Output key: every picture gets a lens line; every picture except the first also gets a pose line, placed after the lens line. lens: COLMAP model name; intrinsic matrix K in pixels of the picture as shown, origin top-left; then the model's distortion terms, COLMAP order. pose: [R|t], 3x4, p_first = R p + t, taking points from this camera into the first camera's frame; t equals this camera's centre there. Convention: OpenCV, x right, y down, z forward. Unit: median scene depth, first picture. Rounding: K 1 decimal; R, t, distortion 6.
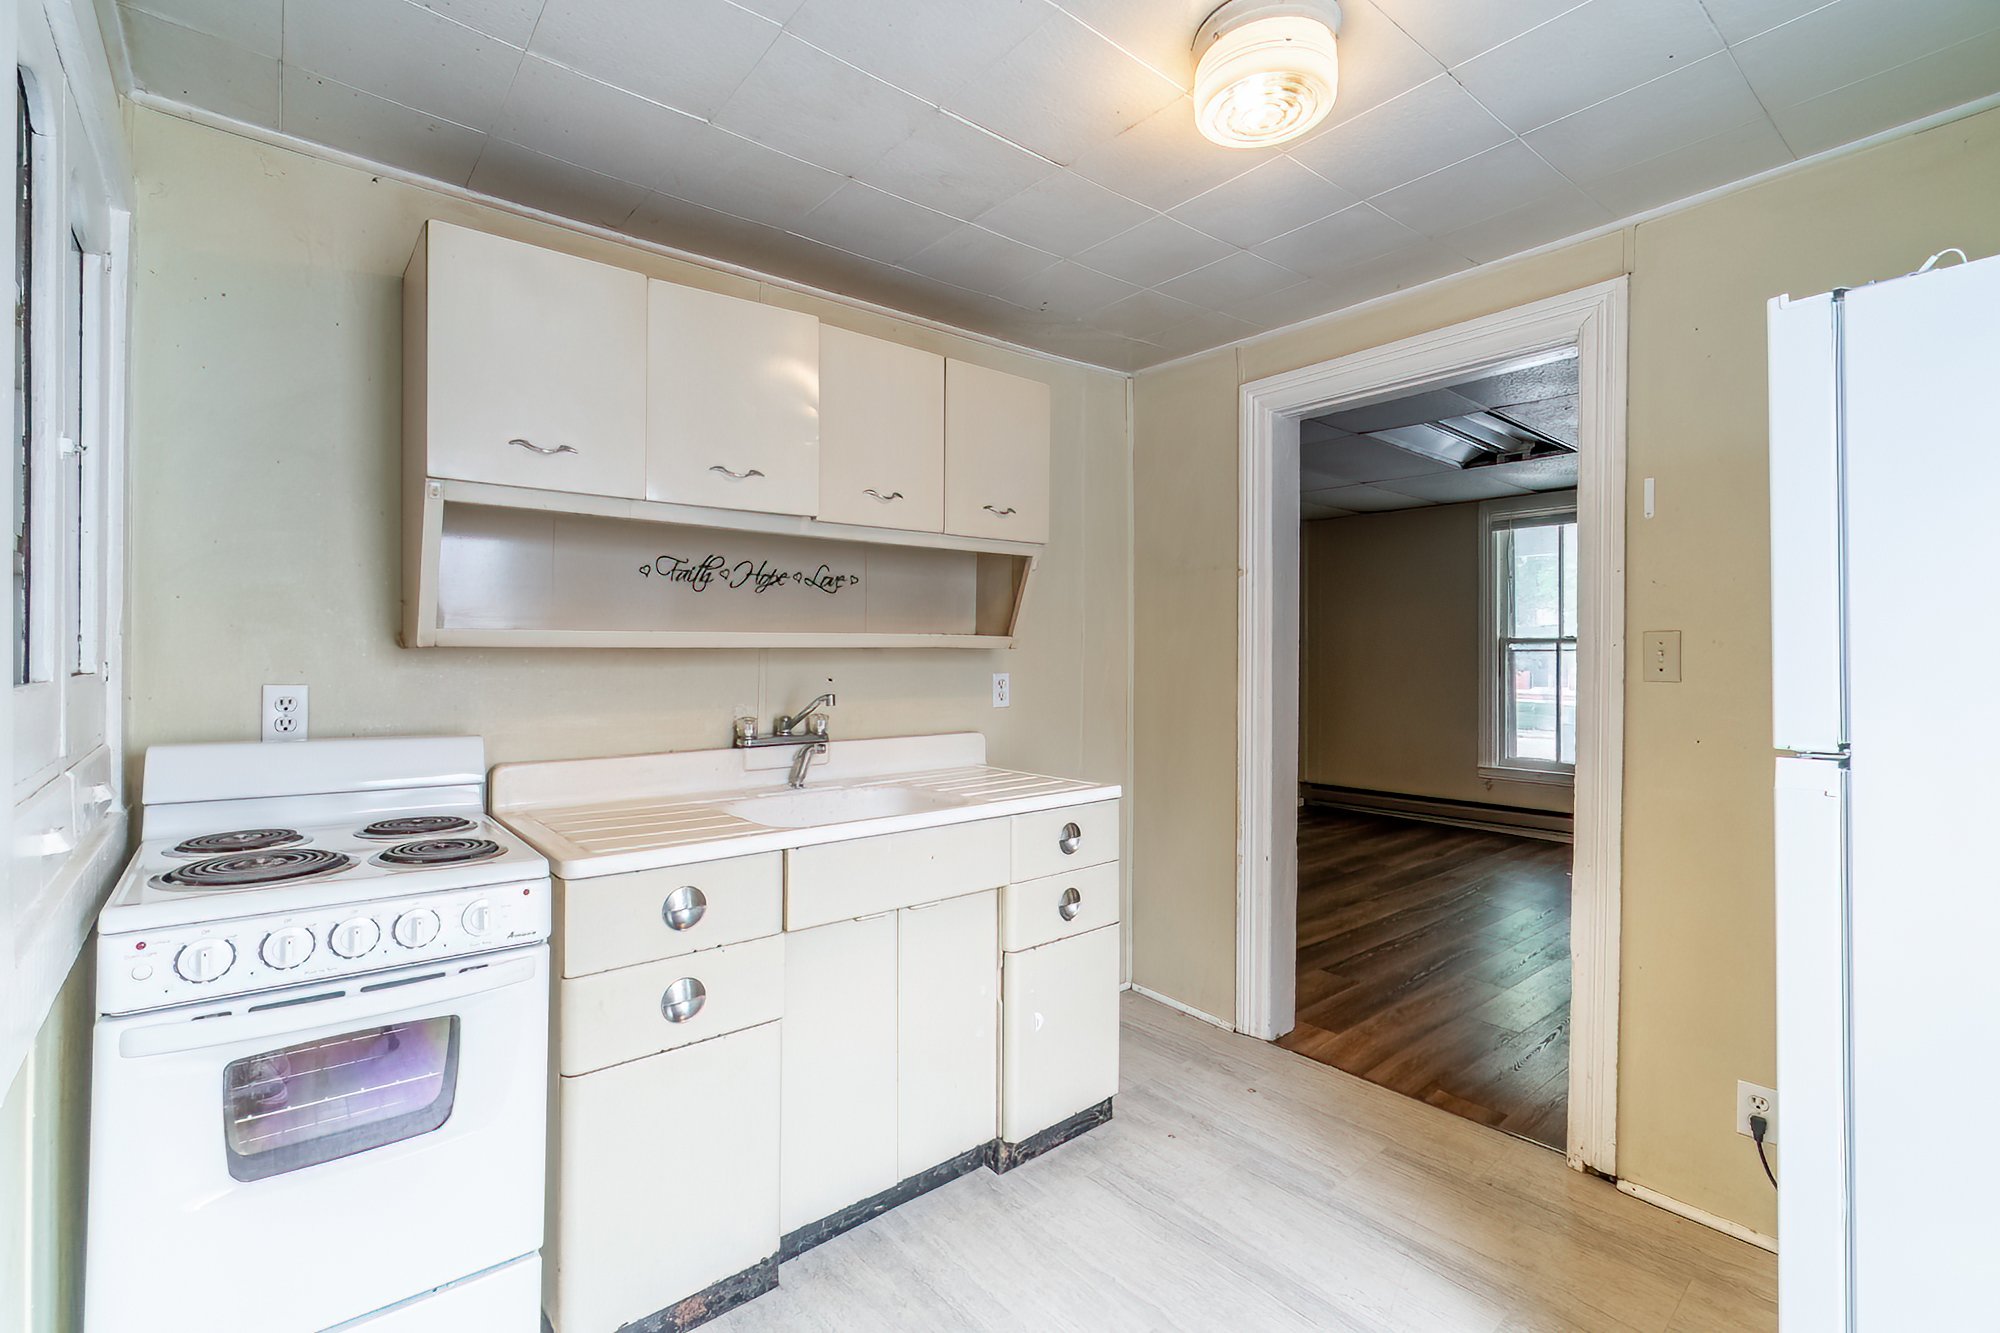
lens RADIAL K [[882.0, 0, 1001.0], [0, 882.0, 652.8], [0, 0, 1]] dist [-0.008951, -0.000469]
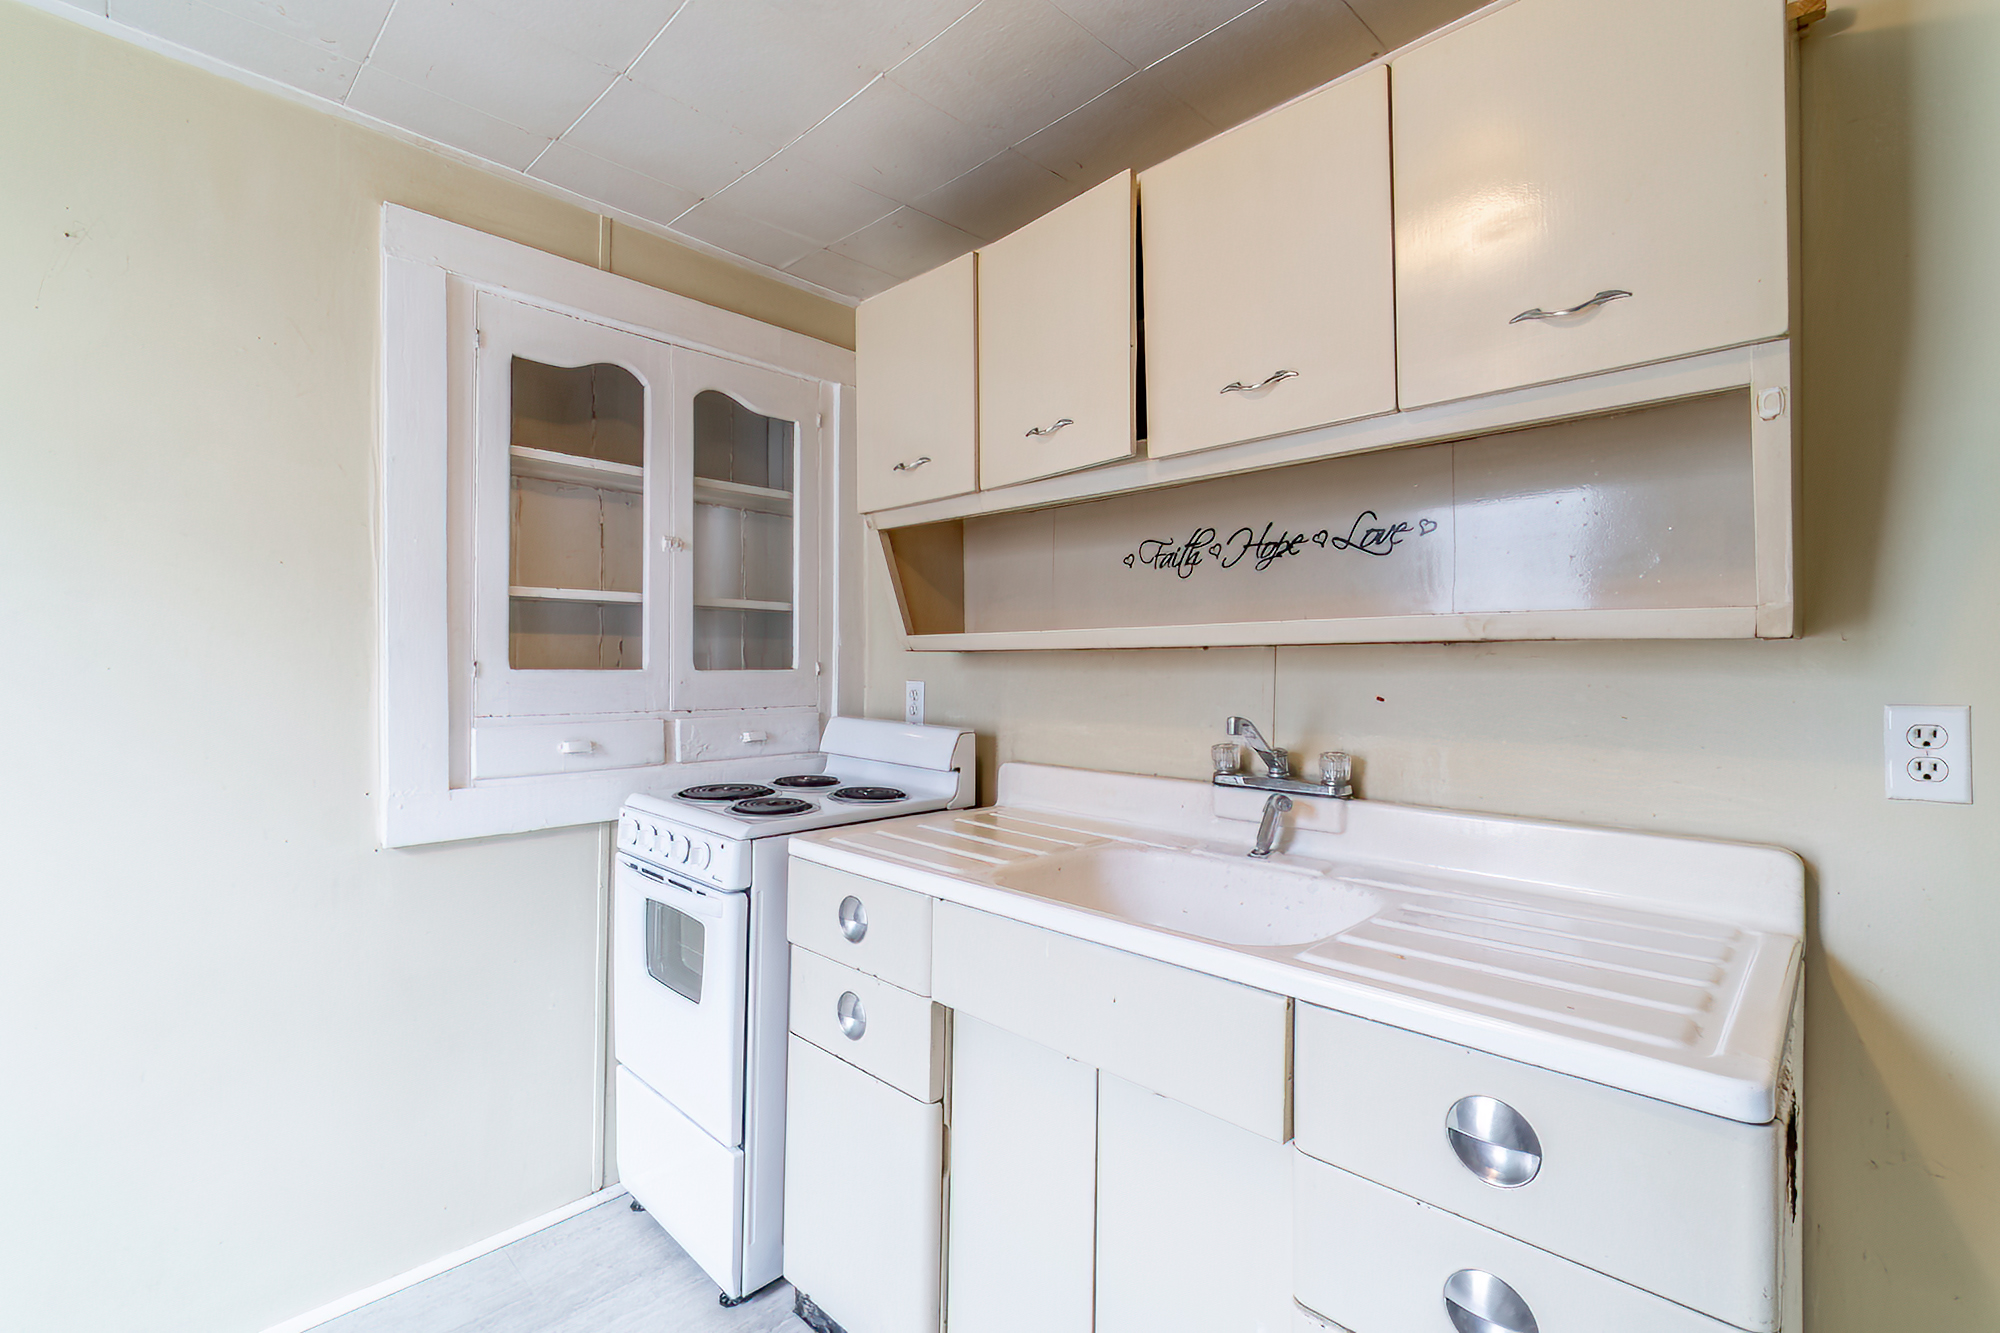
lens RADIAL K [[882.0, 0, 989.8], [0, 882.0, 658.3], [0, 0, 1]] dist [-0.008951, -0.000469]
pose [[0.088898, -0.006628, -0.996019, 0.416435], [-0.000017, 0.999978, -0.006656, 0.007372], [0.996041, 0.000608, 0.088896, 0.739246]]
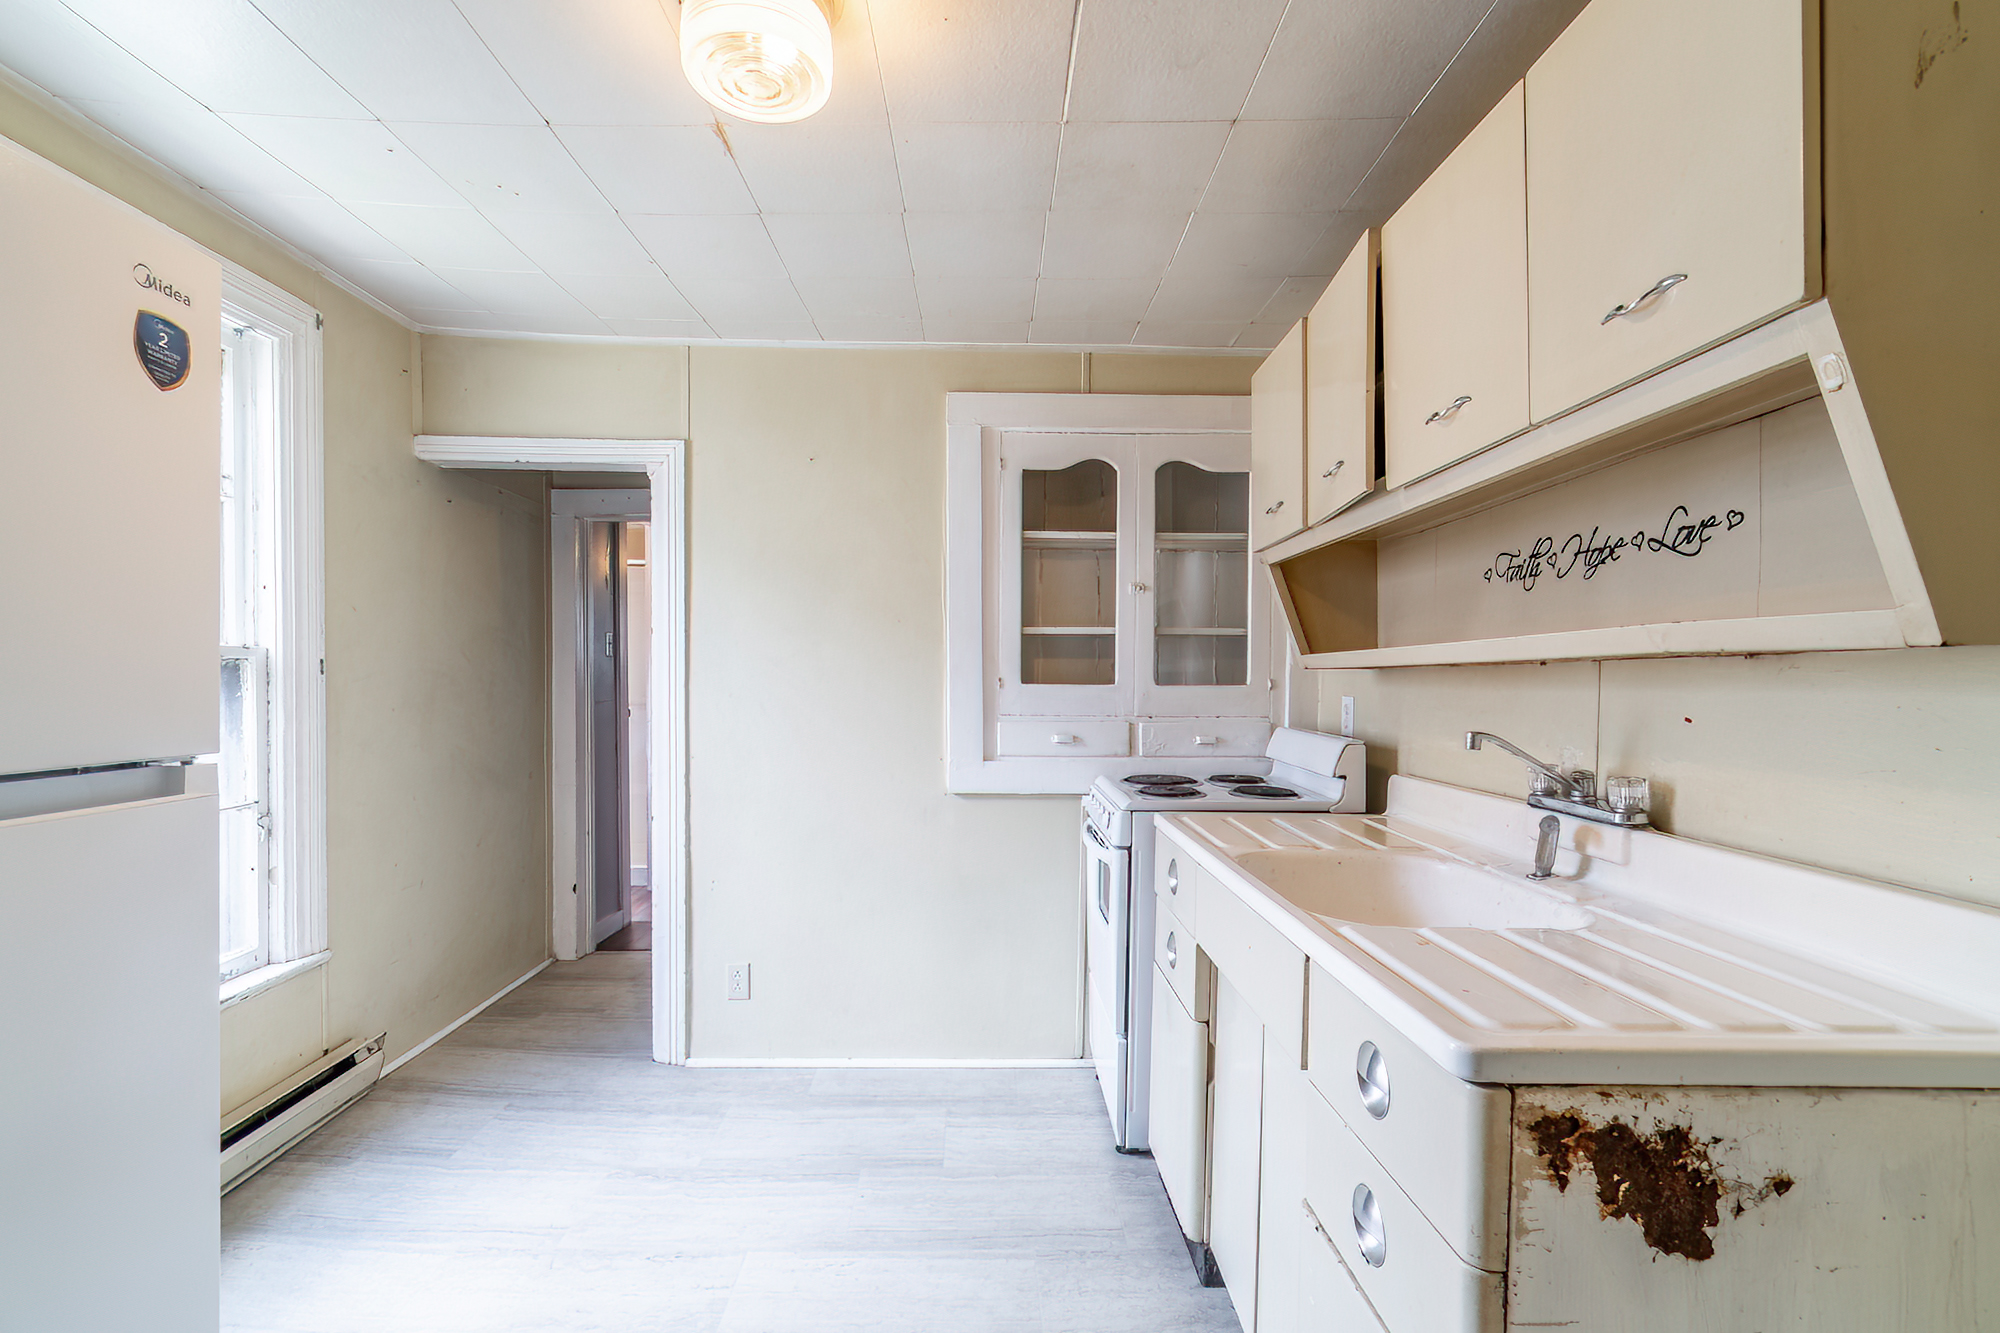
lens RADIAL K [[882.0, 0, 988.7], [0, 882.0, 686.5], [0, 0, 1]] dist [-0.008951, -0.000469]
pose [[-0.639864, 0.004811, -0.768473, 0.521946], [-0.000846, 0.999975, 0.006965, 0.007704], [0.768488, 0.005107, -0.639844, 1.101447]]
